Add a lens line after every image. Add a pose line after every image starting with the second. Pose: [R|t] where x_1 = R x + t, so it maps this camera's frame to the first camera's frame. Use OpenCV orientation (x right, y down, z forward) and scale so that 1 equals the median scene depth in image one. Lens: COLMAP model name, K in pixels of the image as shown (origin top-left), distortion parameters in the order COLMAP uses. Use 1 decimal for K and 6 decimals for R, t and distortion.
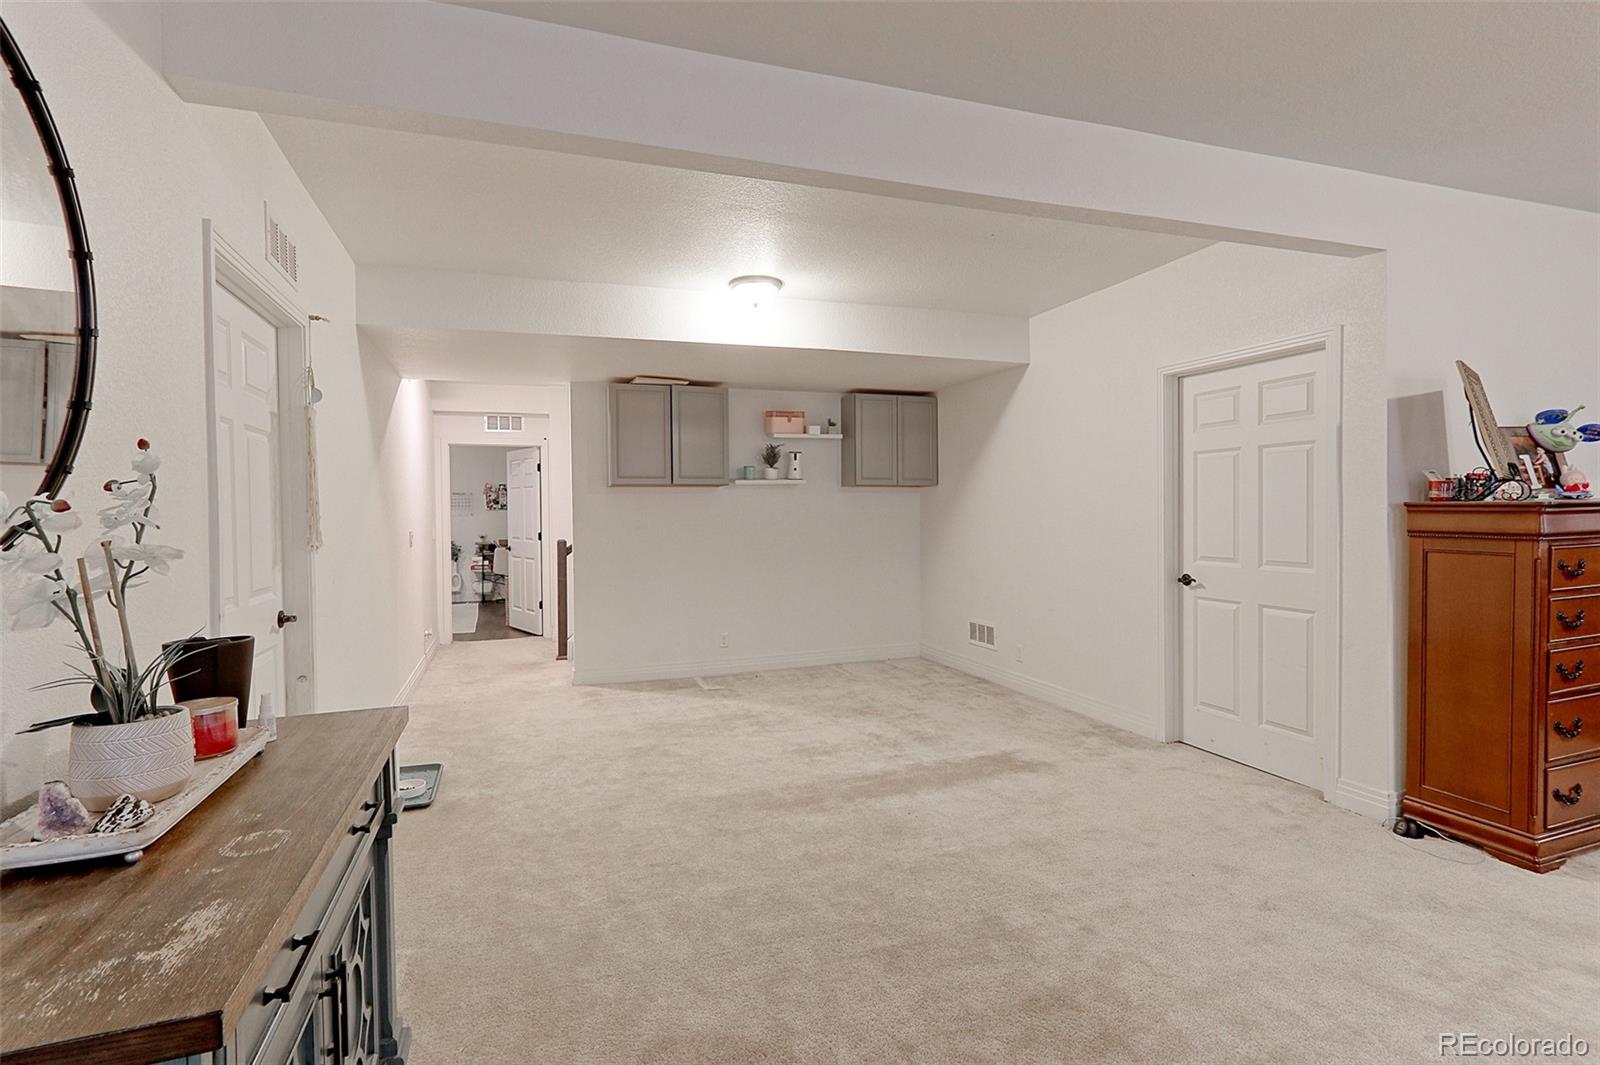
lens RADIAL K [[788.0, 0, 793.0], [0, 788.0, 528.6], [0, 0, 1]] dist [0.001443, 0.001506]
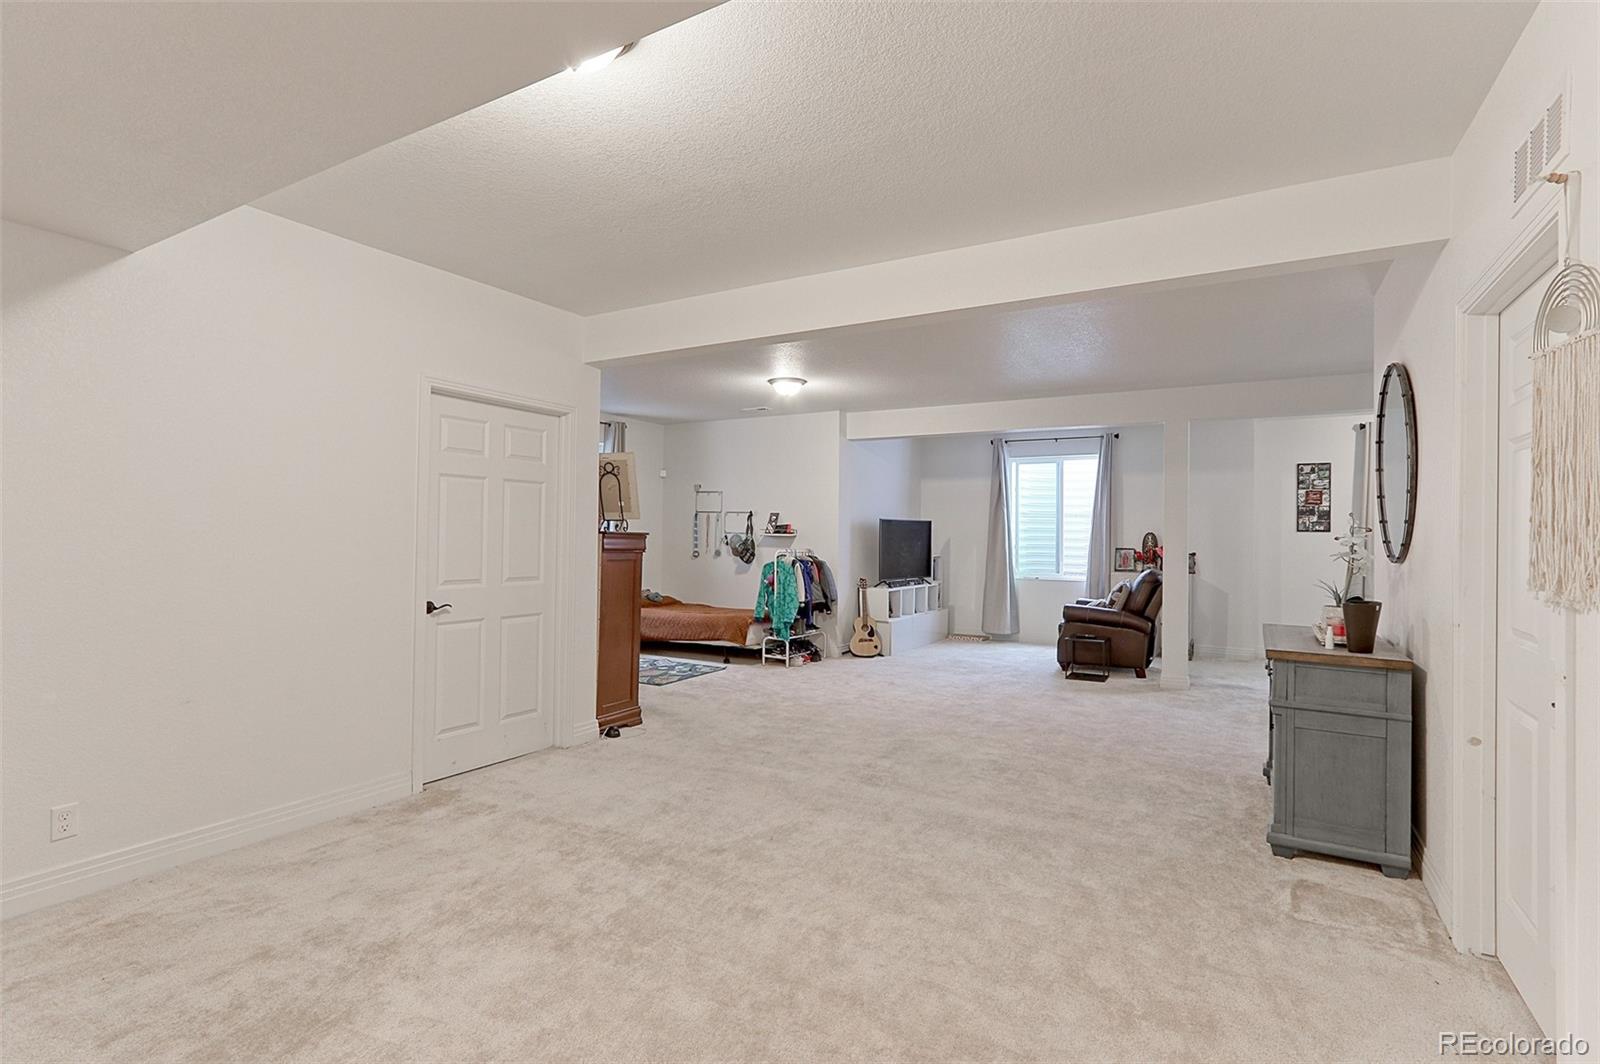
lens RADIAL K [[788.0, 0, 793.0], [0, 788.0, 528.1], [0, 0, 1]] dist [0.001443, 0.001506]
pose [[-0.648900, 0.008999, 0.760821, -0.507639], [0.014456, 0.999895, 0.000503, -0.024812], [-0.760737, 0.011324, -0.648962, 1.298251]]
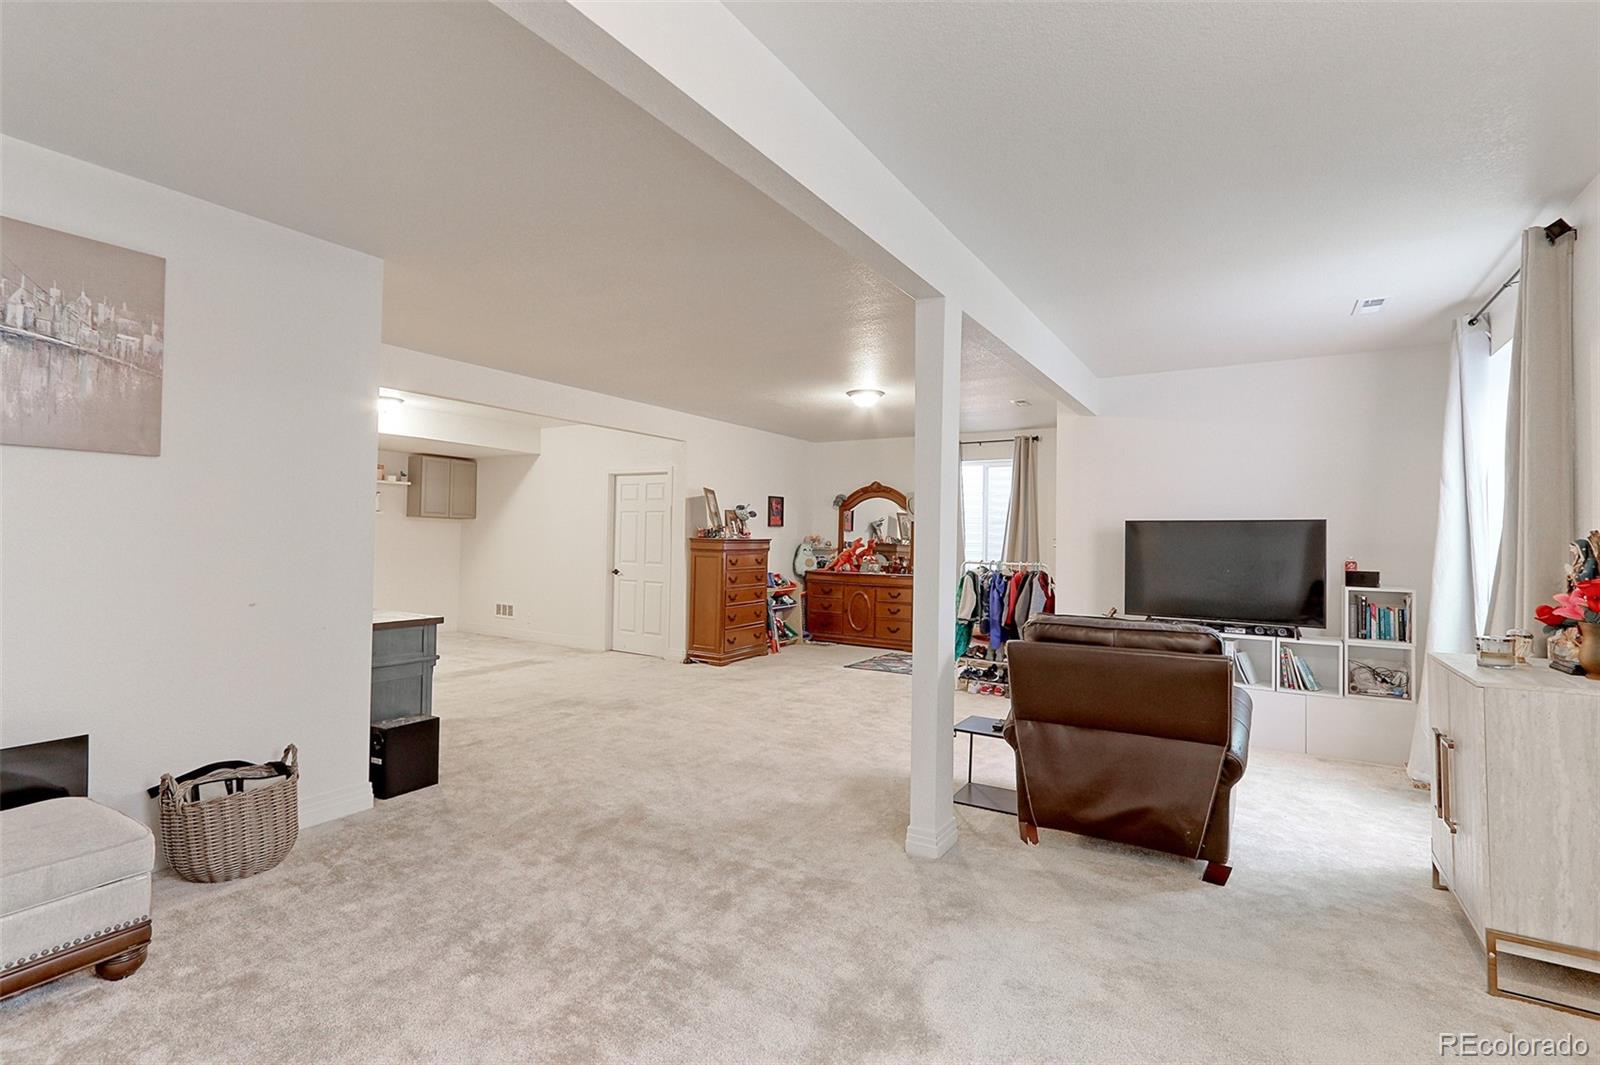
lens RADIAL K [[788.0, 0, 793.0], [0, 788.0, 528.6], [0, 0, 1]] dist [0.001443, 0.001506]
pose [[0.794624, 0.034727, 0.606108, -0.408409], [-0.014547, 0.999165, -0.038176, 0.023497], [-0.606928, 0.021519, 0.794466, -0.971192]]
